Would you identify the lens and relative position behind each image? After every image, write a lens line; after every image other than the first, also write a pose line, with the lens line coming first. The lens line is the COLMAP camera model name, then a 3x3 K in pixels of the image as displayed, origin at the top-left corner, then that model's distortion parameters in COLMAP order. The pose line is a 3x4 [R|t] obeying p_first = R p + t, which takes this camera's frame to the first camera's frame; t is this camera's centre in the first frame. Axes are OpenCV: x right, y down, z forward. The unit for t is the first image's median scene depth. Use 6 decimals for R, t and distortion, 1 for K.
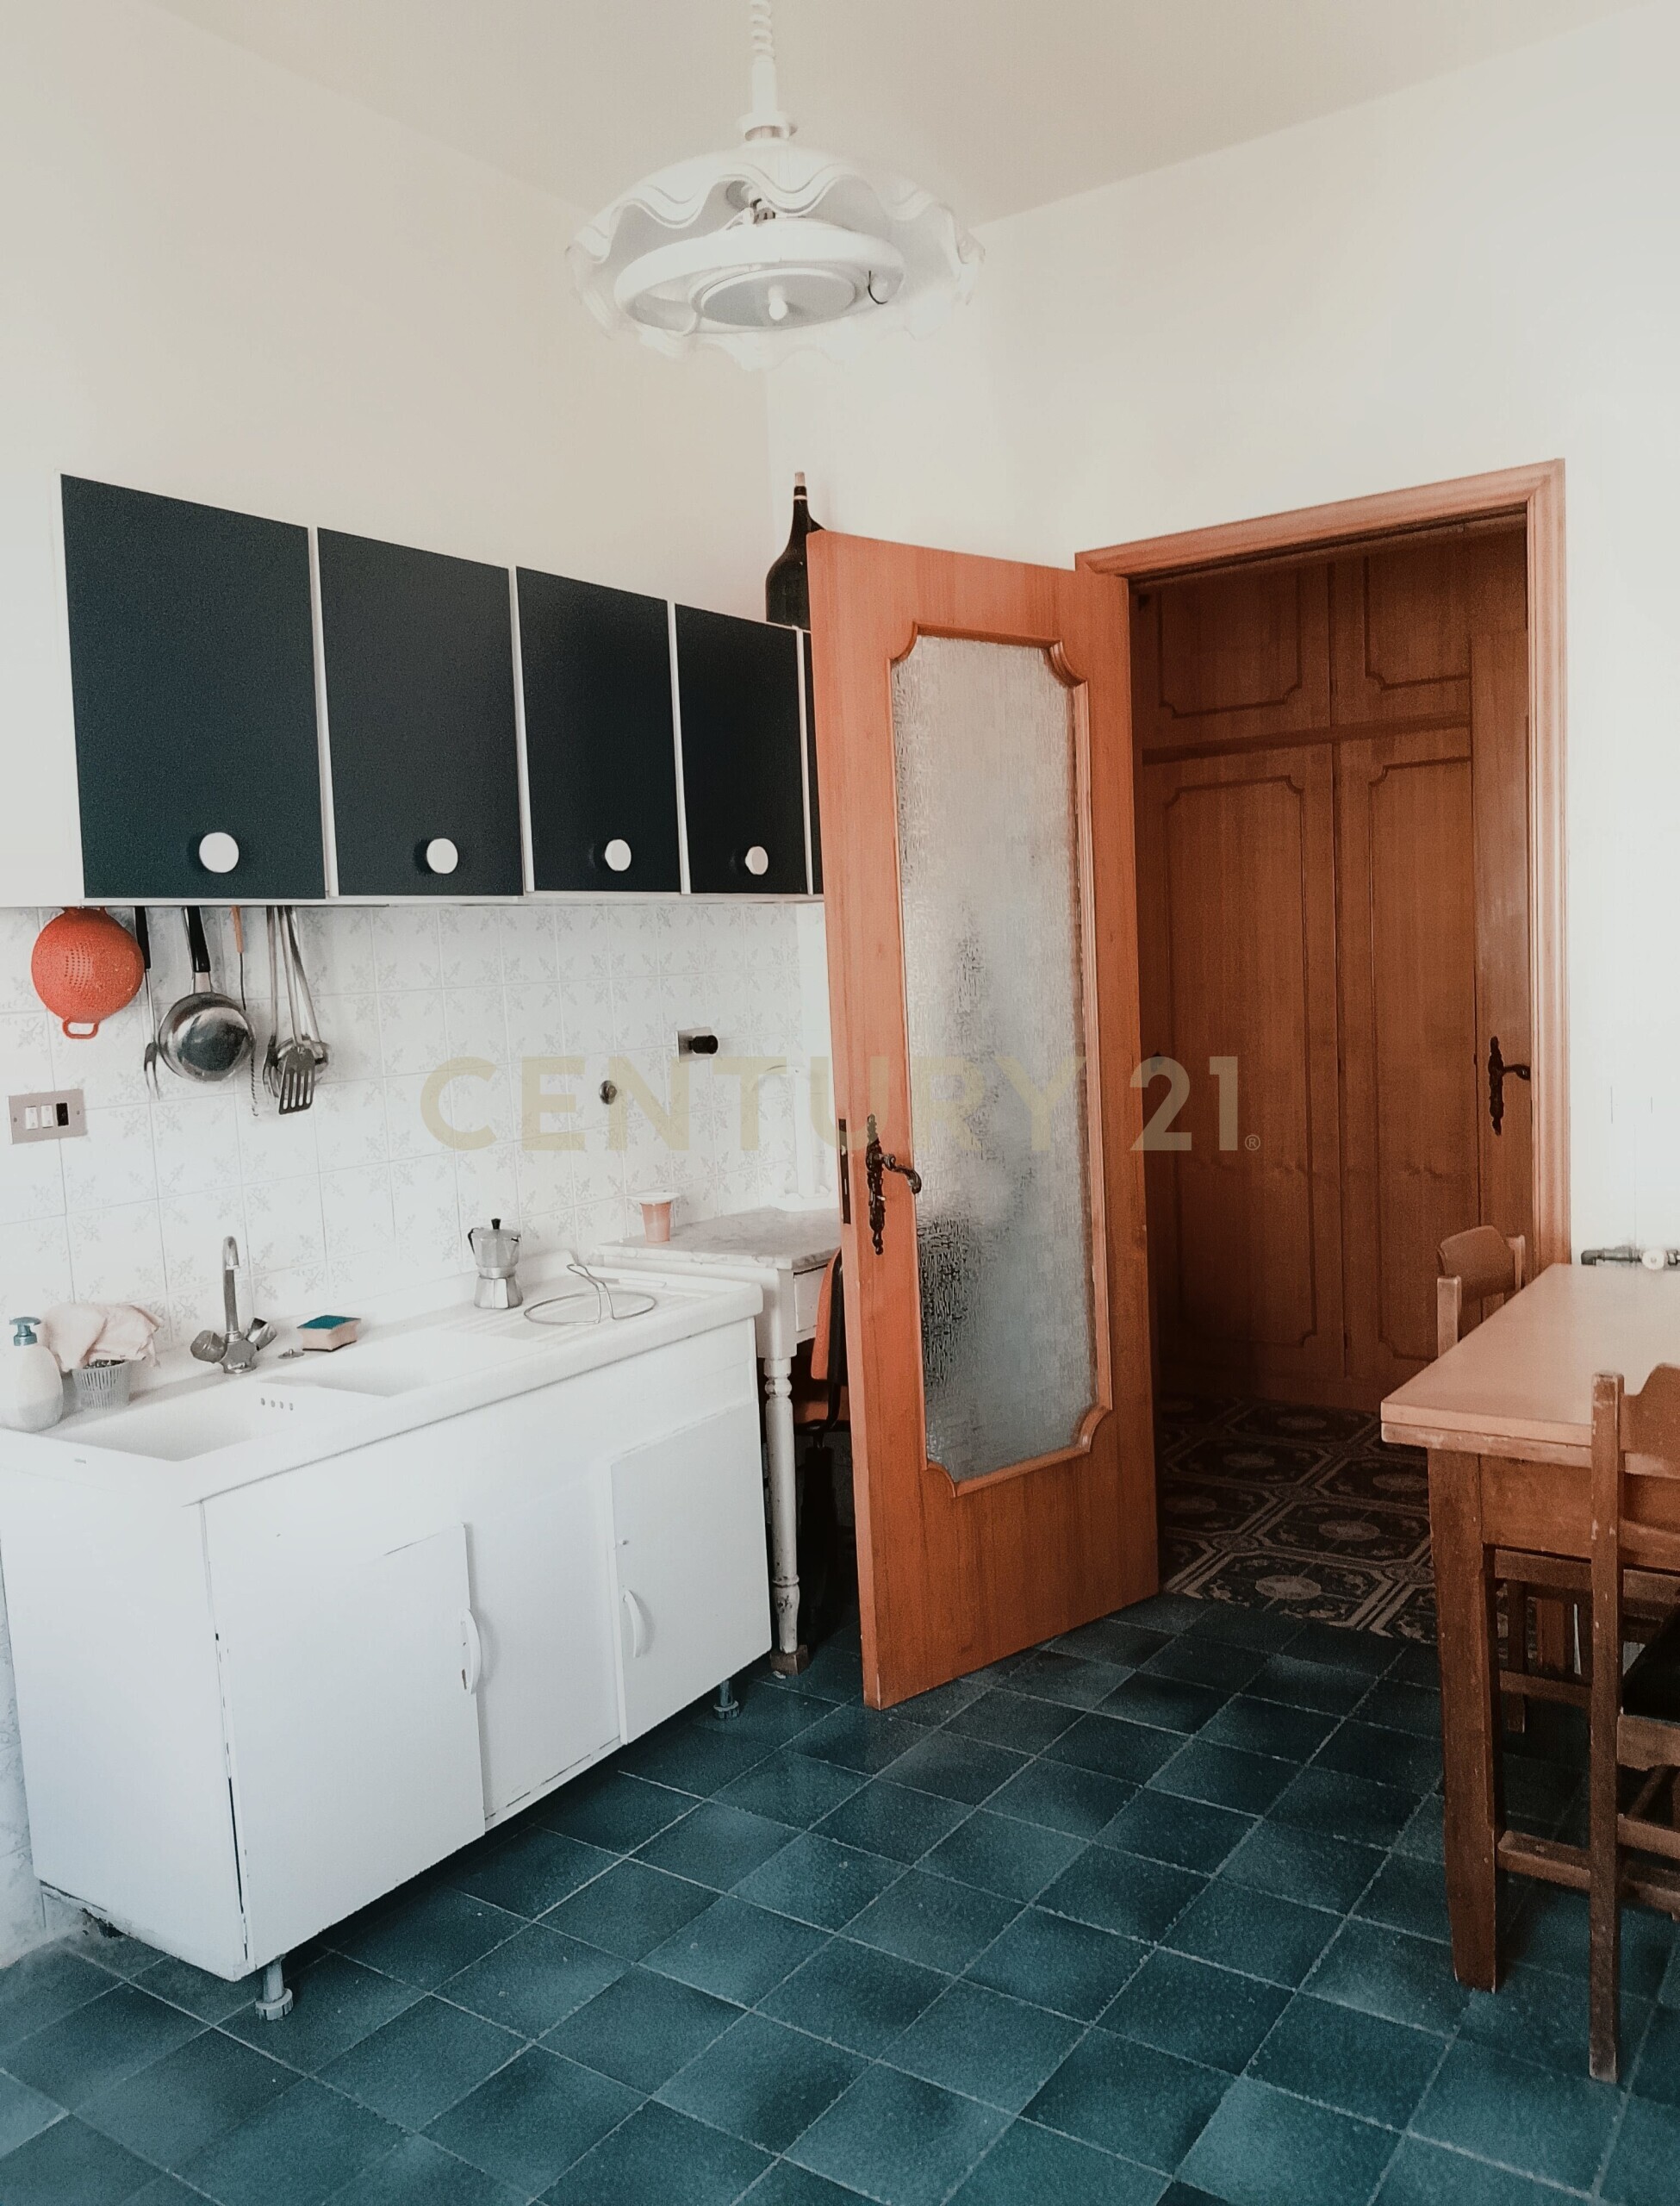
lens RADIAL K [[1675.0, 0, 838.0], [0, 1675.0, 1103.0], [0, 0, 1]] dist [0.000023, -0.001552]
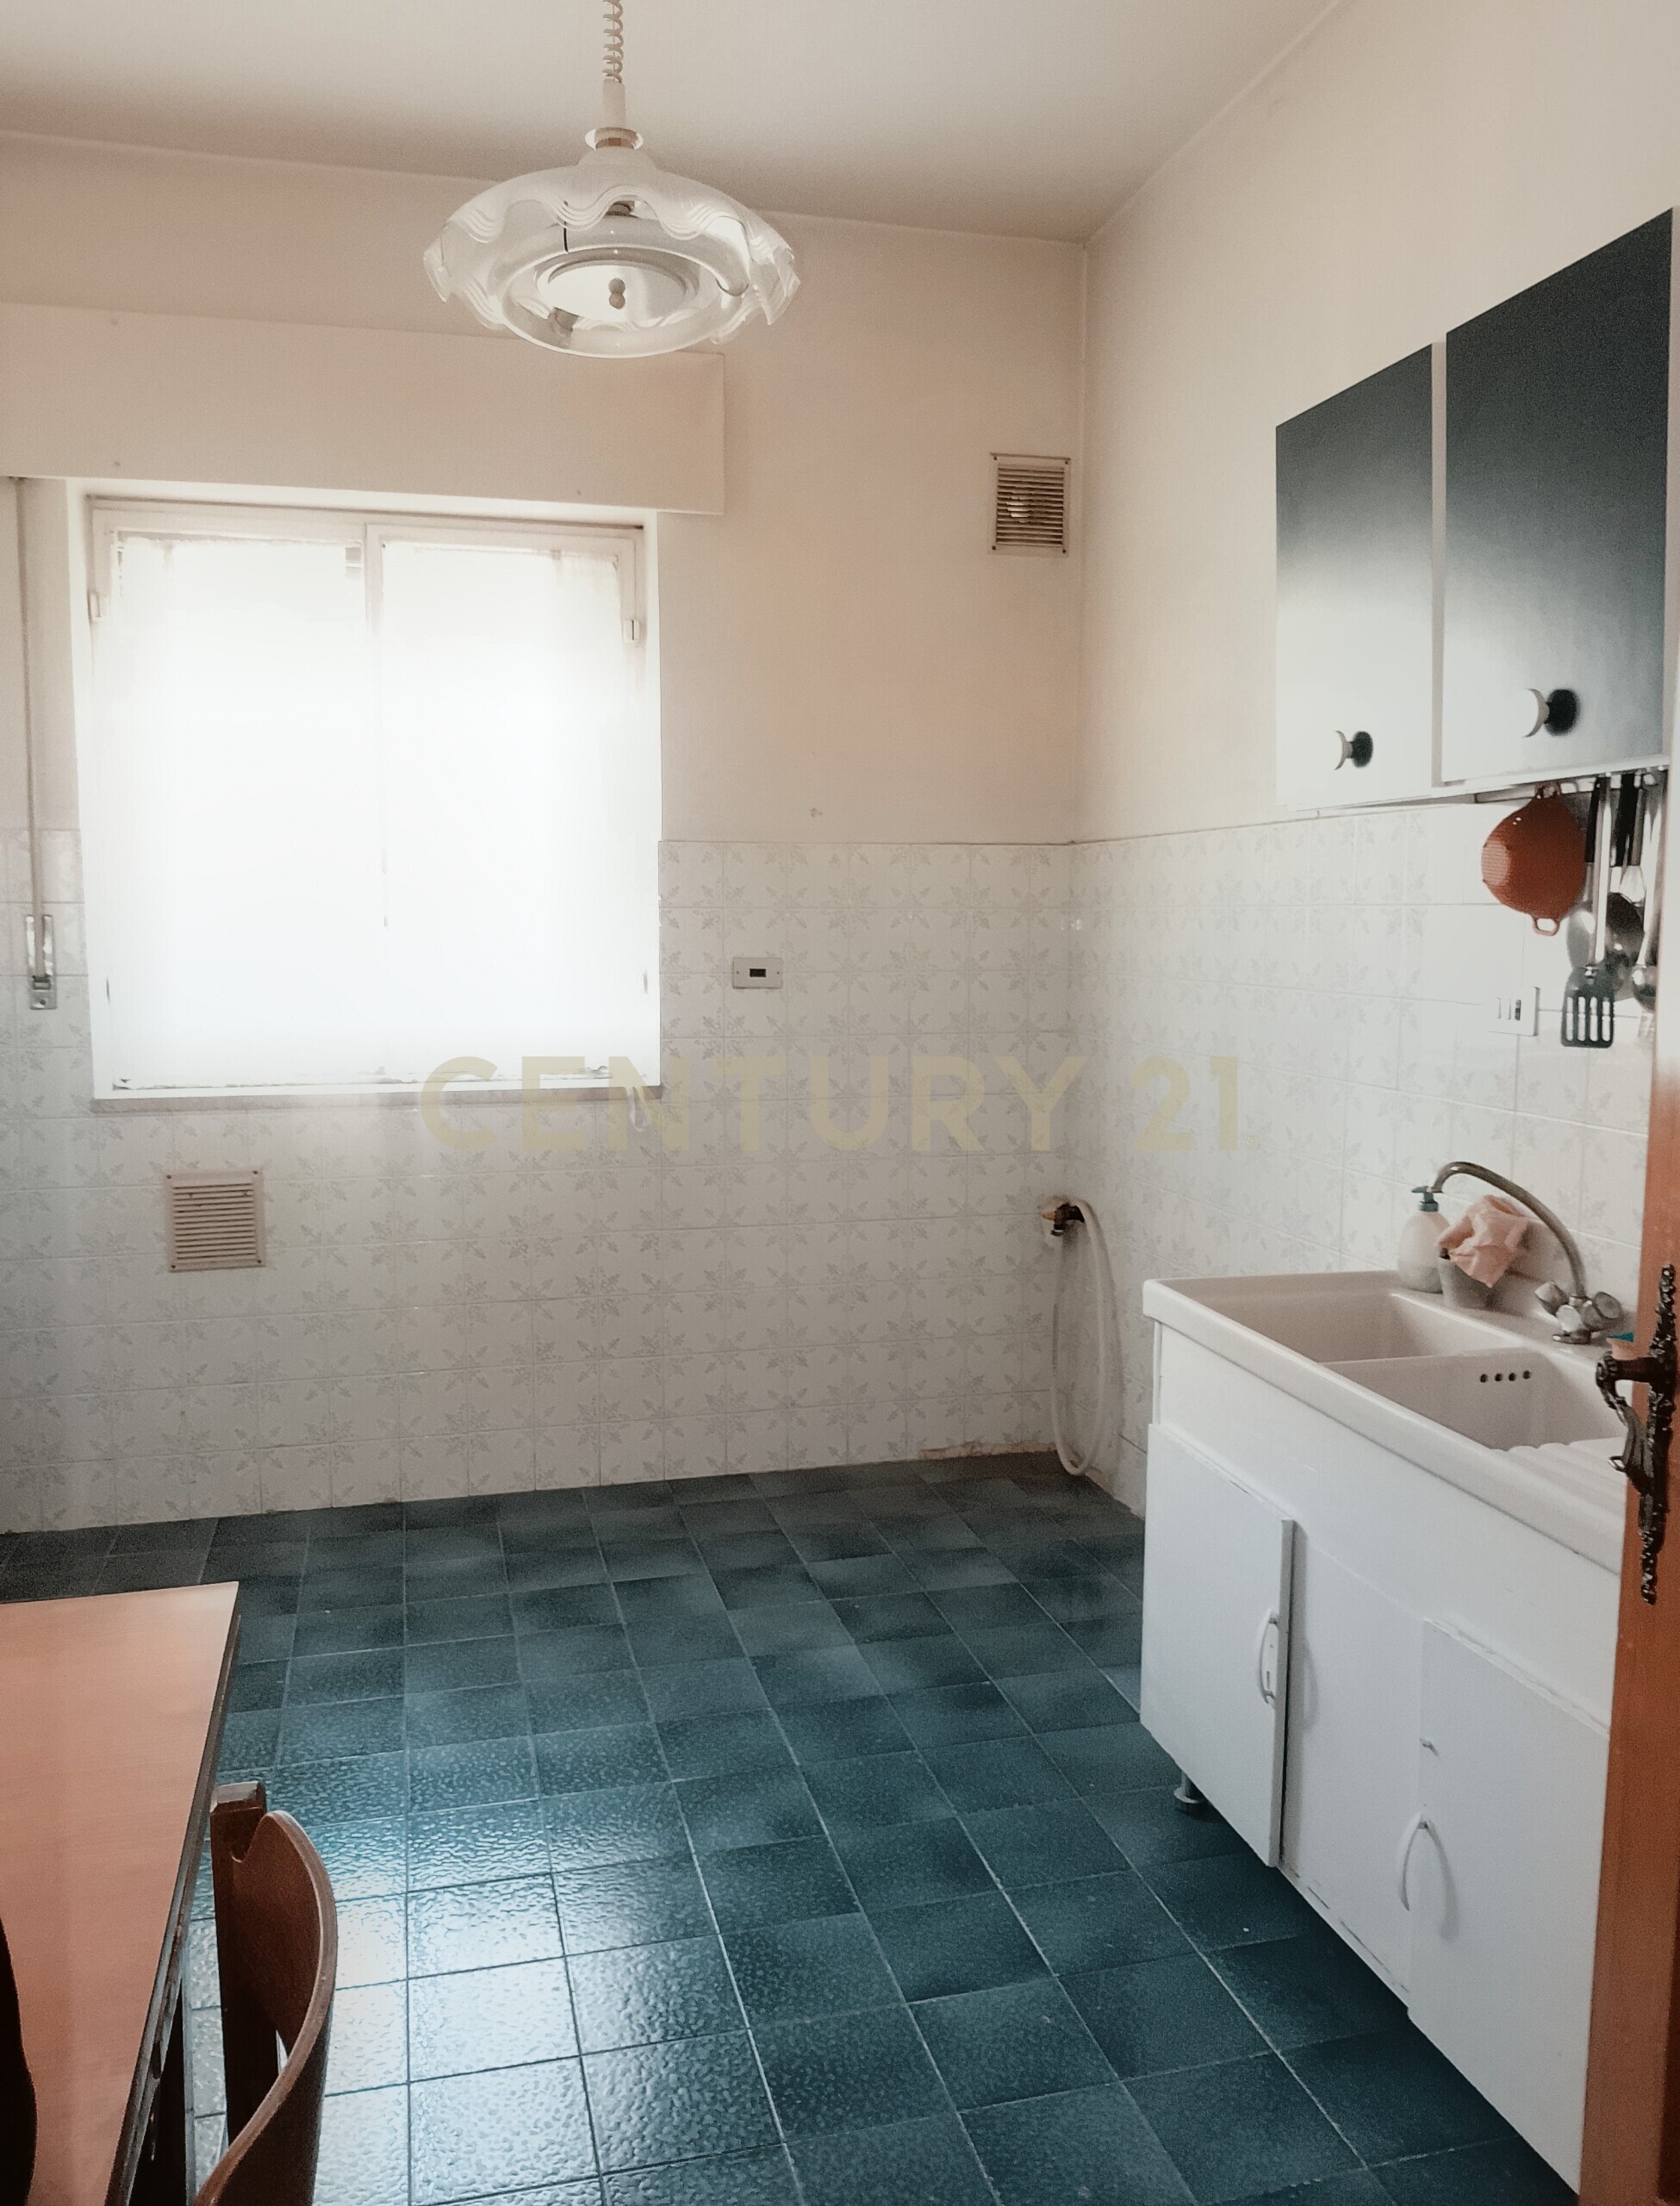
lens RADIAL K [[1675.0, 0, 836.6], [0, 1675.0, 1101.6], [0, 0, 1]] dist [0.000023, -0.001552]
pose [[-0.655686, 0.132617, -0.743296, 0.552872], [-0.035016, 0.978054, 0.205390, -0.132642], [0.754221, 0.160699, -0.636653, 1.365346]]
